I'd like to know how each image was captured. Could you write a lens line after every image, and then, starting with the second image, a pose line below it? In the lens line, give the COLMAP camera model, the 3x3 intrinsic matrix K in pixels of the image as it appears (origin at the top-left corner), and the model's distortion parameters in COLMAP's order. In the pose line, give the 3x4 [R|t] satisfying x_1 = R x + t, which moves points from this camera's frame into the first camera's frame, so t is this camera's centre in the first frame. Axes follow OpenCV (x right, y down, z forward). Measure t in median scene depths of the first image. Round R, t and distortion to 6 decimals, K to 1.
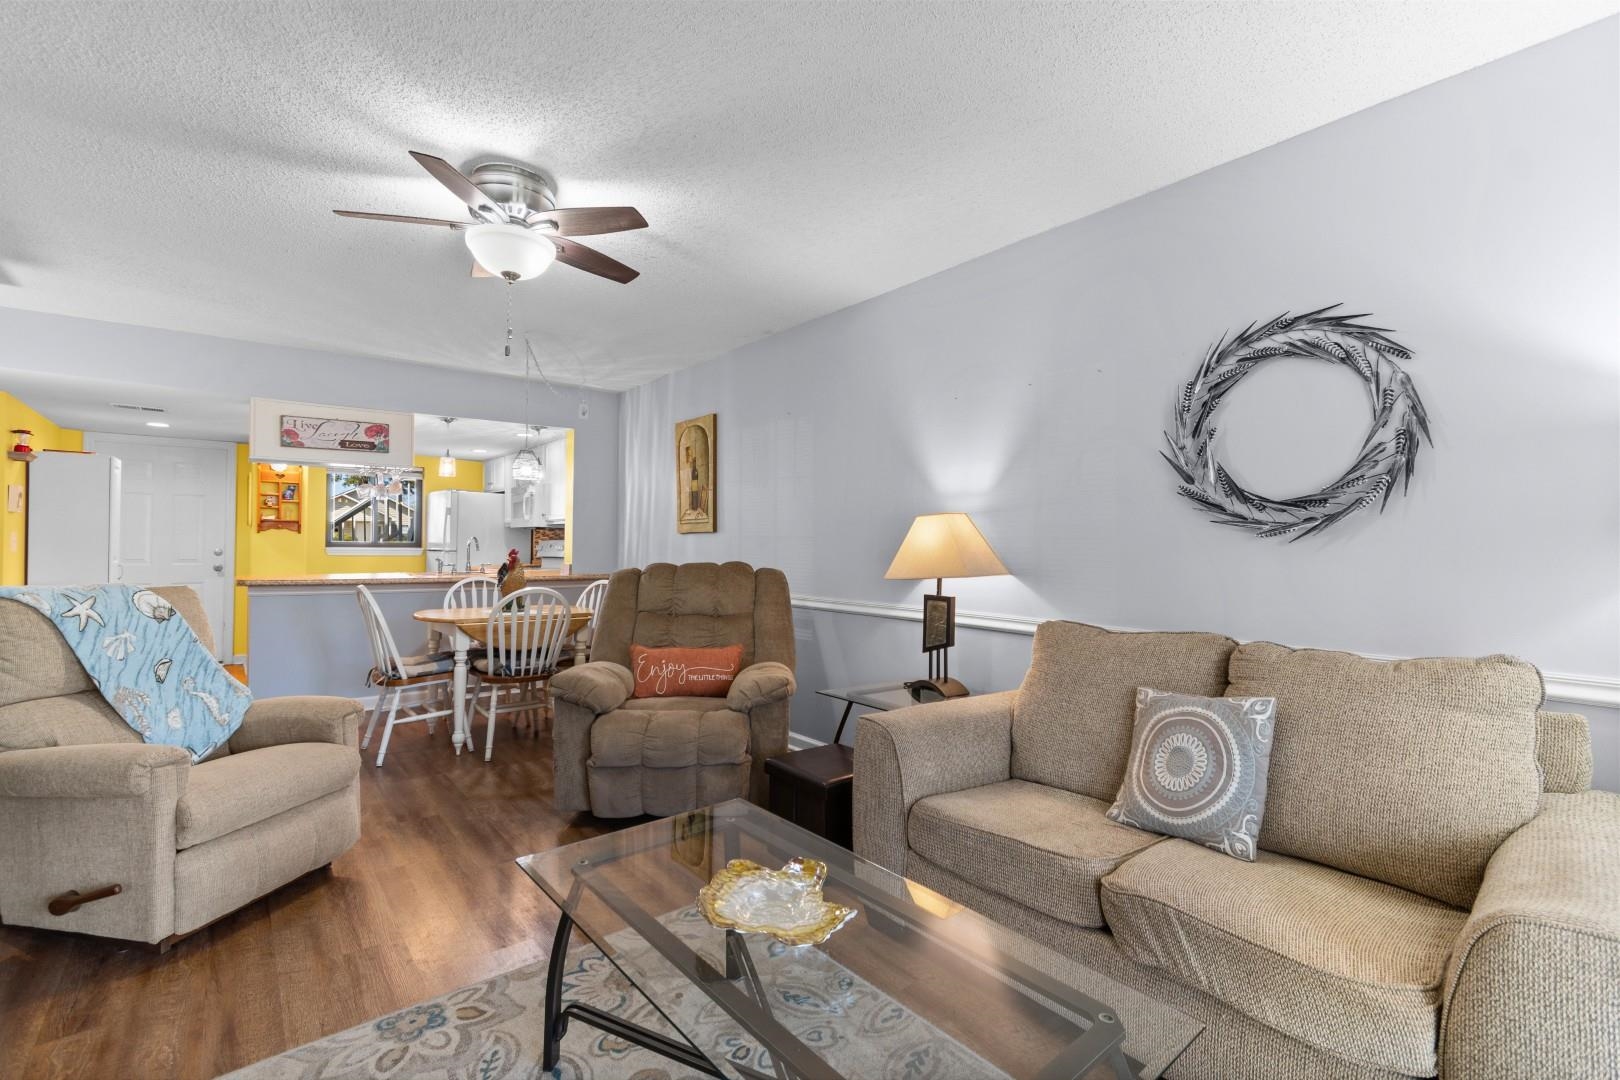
lens RADIAL K [[707.6, 0, 810.0], [0, 707.6, 540.0], [0, 0, 1]] dist [0.002948, -0.000657]
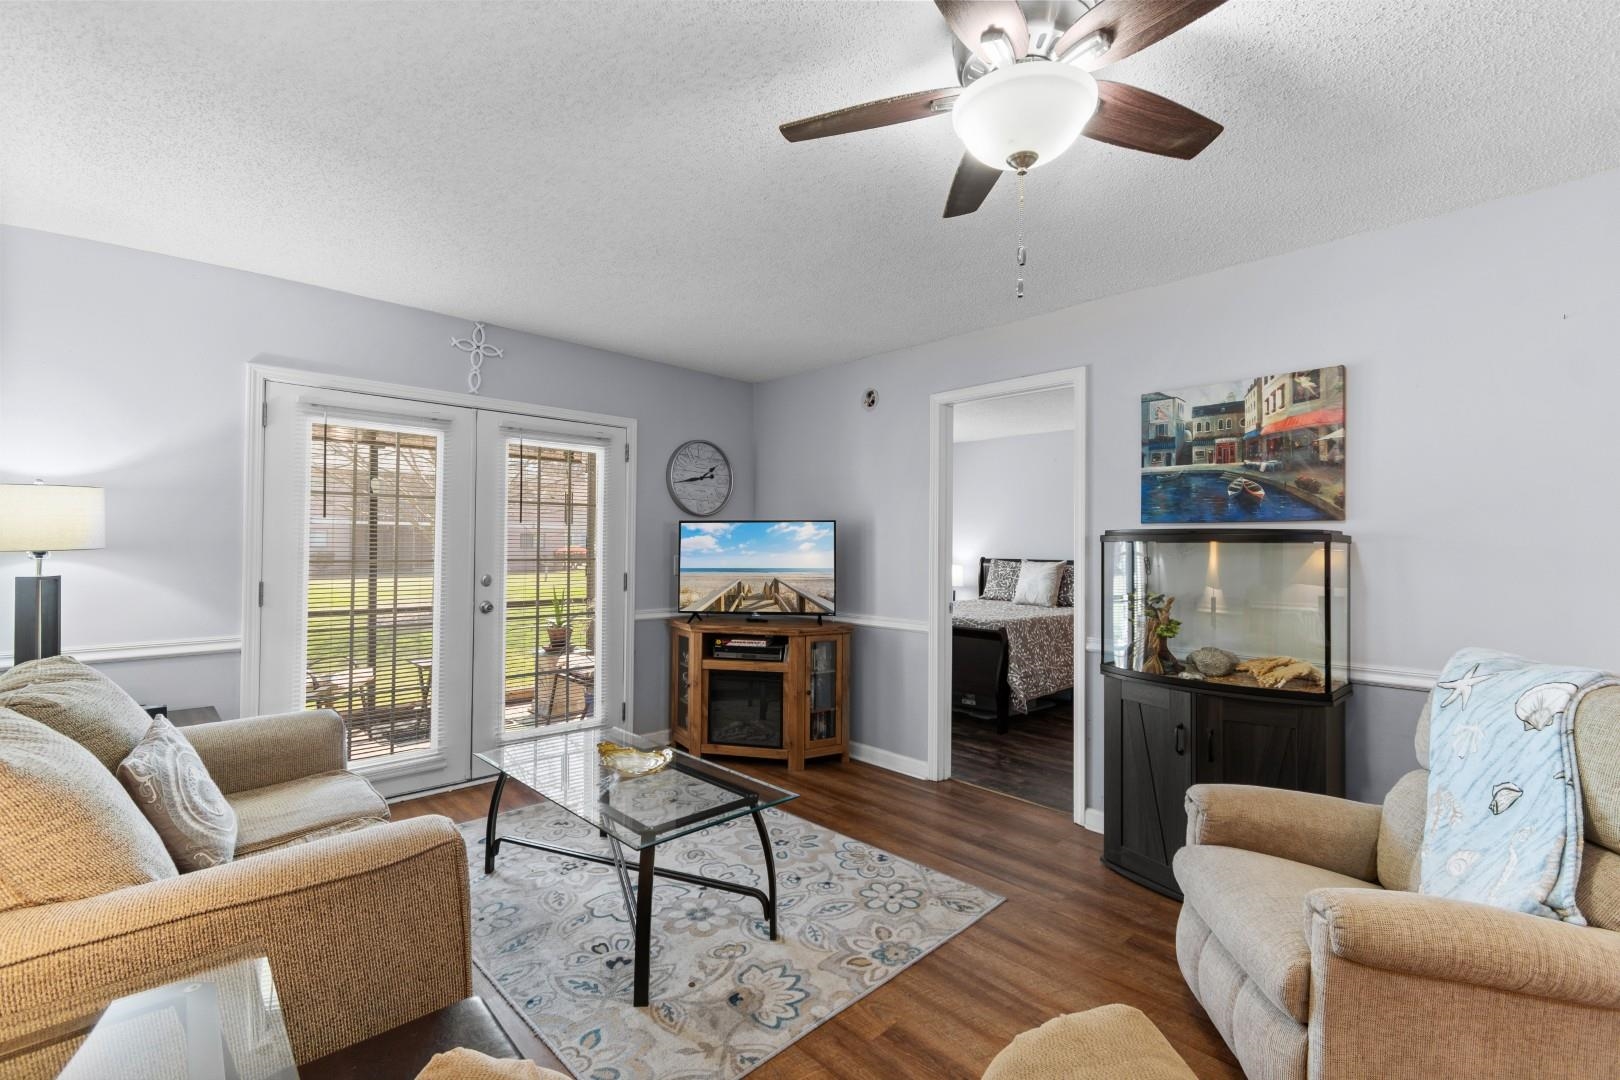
lens RADIAL K [[707.6, 0, 810.0], [0, 707.6, 540.0], [0, 0, 1]] dist [0.002948, -0.000657]
pose [[-0.997857, -0.014678, -0.063771, -0.167555], [-0.013597, 0.999757, -0.017349, -0.027878], [0.064010, -0.016445, -0.997814, 1.241817]]
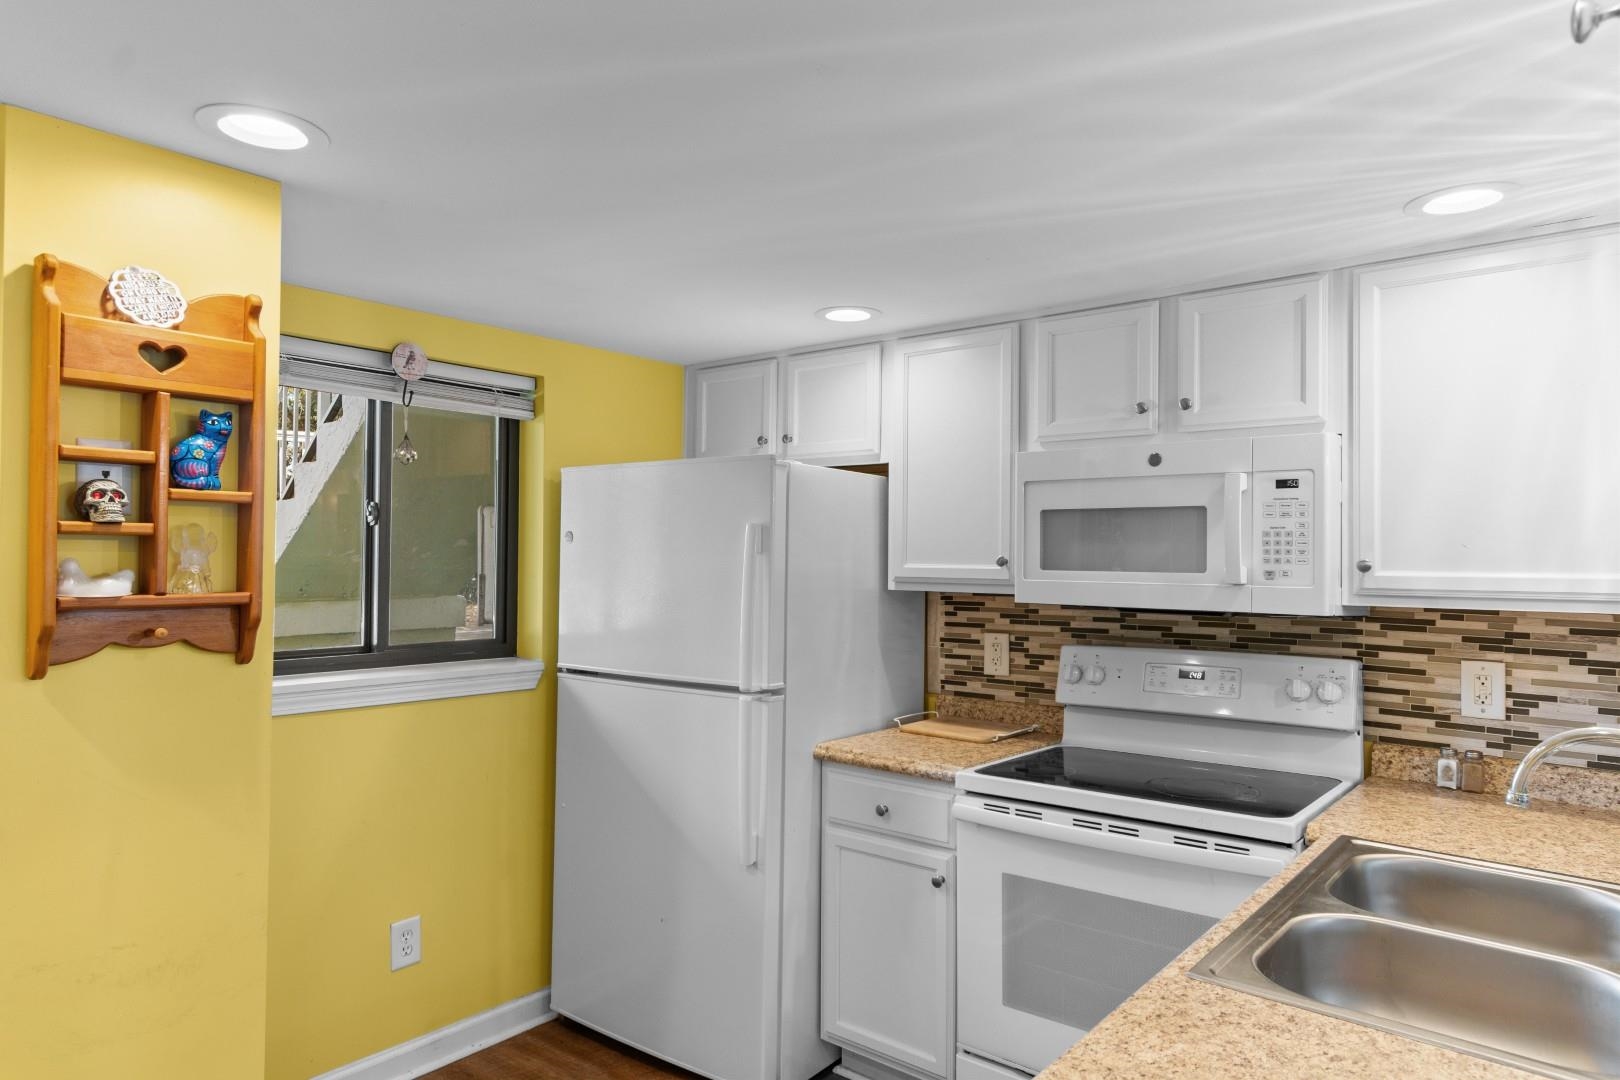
lens RADIAL K [[1000.8, 0, 810.0], [0, 1000.8, 540.0], [0, 0, 1]] dist [0.001116, 0.000423]
pose [[0.985321, 0.001026, 0.170708, -1.265433], [0.000587, 0.999956, -0.009400, -0.082240], [-0.170710, 0.009362, 0.985277, 1.453317]]
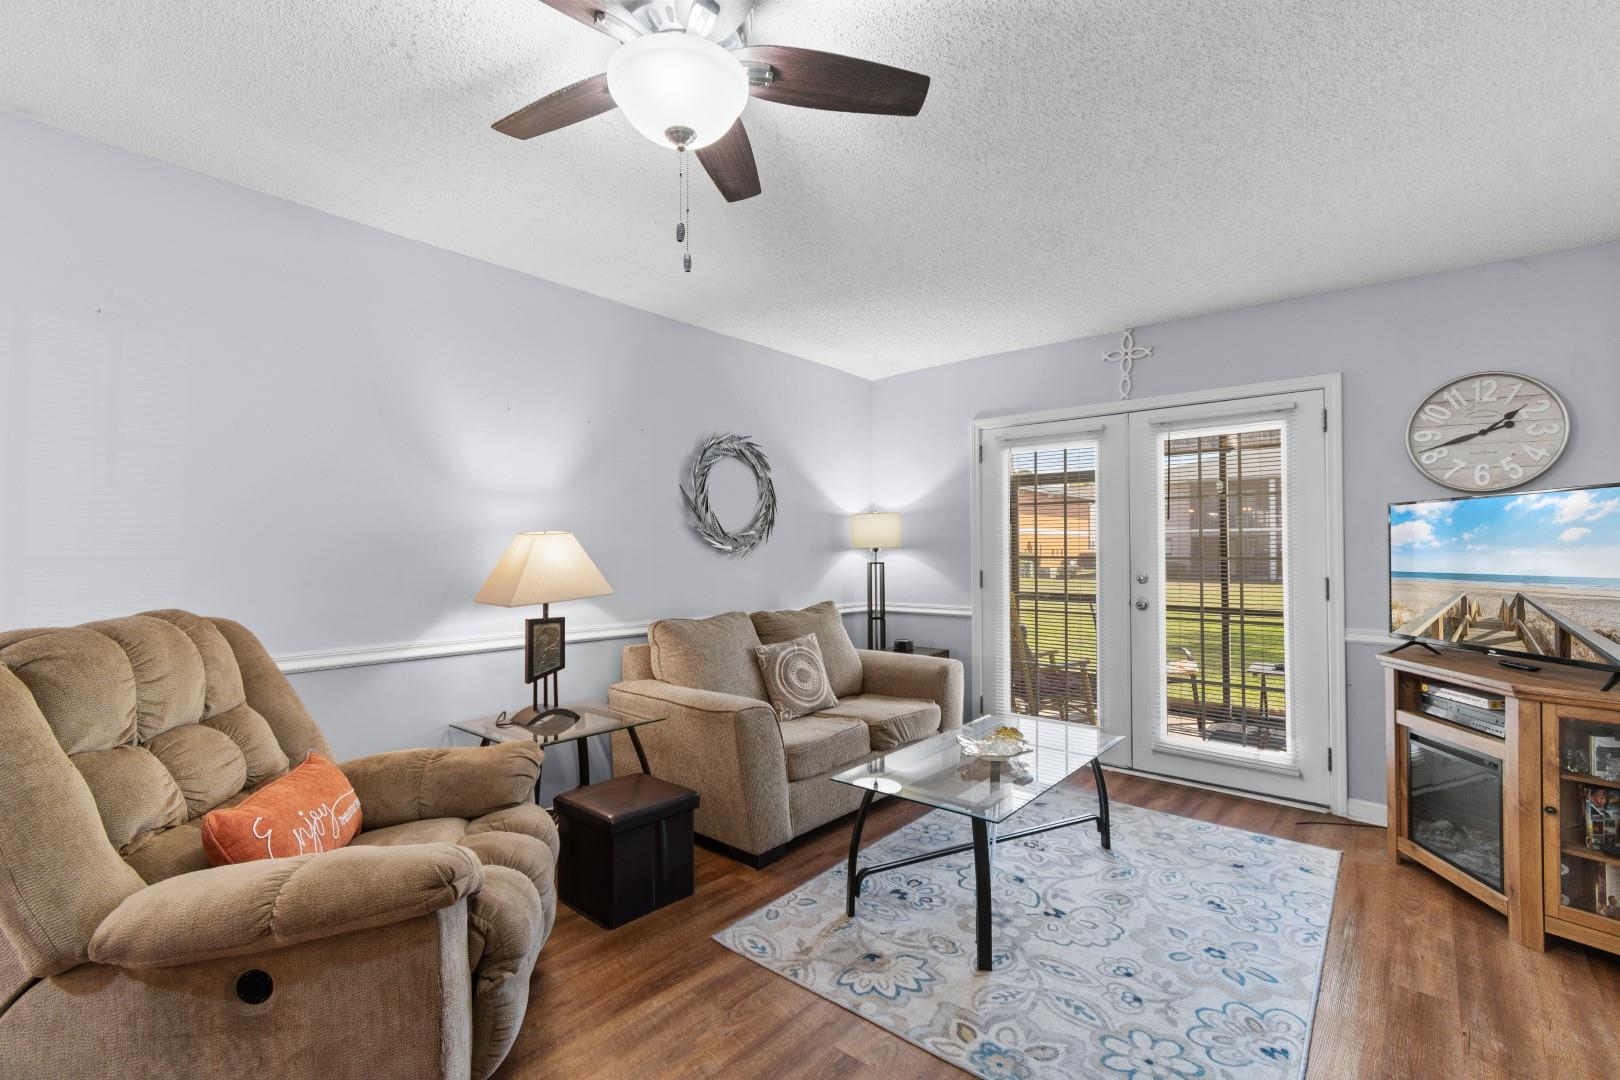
lens RADIAL K [[707.6, 0, 810.0], [0, 707.6, 540.0], [0, 0, 1]] dist [0.002948, -0.000657]
pose [[-0.167317, 0.007821, 0.985872, -0.809229], [-0.009681, 0.999907, -0.009575, -0.020706], [-0.985856, -0.011146, -0.167226, 0.776281]]
